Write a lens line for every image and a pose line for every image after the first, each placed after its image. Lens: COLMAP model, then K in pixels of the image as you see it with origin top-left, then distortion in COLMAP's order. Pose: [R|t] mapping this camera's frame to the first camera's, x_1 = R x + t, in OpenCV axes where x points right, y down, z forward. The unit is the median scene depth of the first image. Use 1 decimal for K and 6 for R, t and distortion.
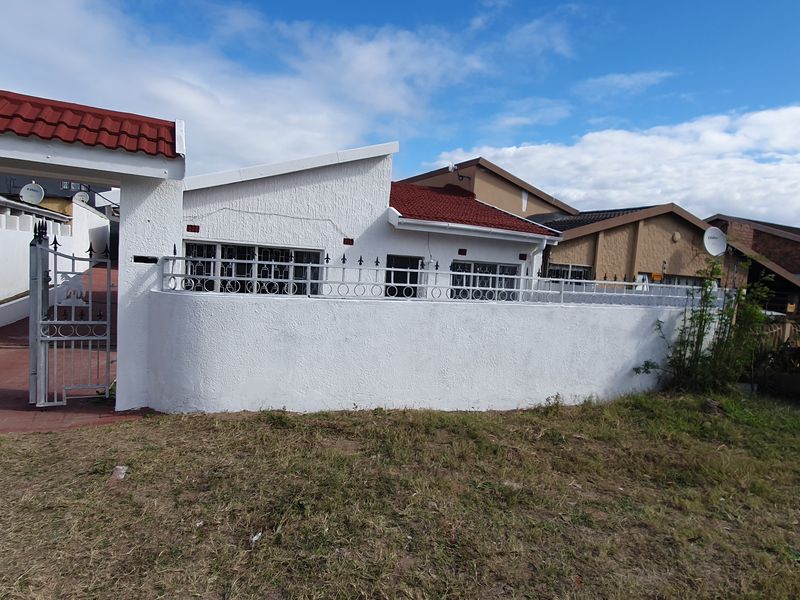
lens RADIAL K [[505.8, 0, 400.2], [0, 505.8, 301.1], [0, 0, 1]] dist [0.002077, -0.005698]
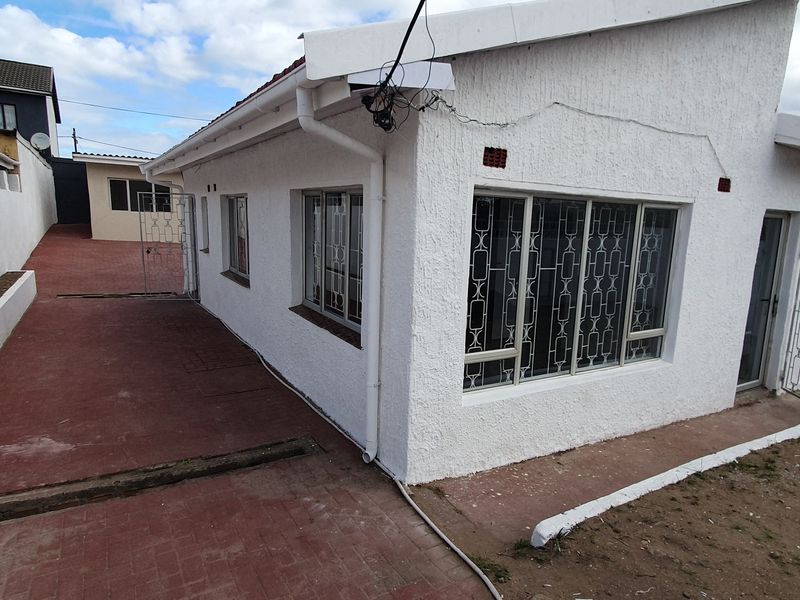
lens RADIAL K [[505.8, 0, 399.9], [0, 505.8, 302.3], [0, 0, 1]] dist [0.002077, -0.005698]
pose [[0.992072, -0.051278, 0.114729, -0.507610], [0.039912, 0.994261, 0.099256, -0.073461], [-0.119161, -0.093890, 0.988426, 0.604776]]
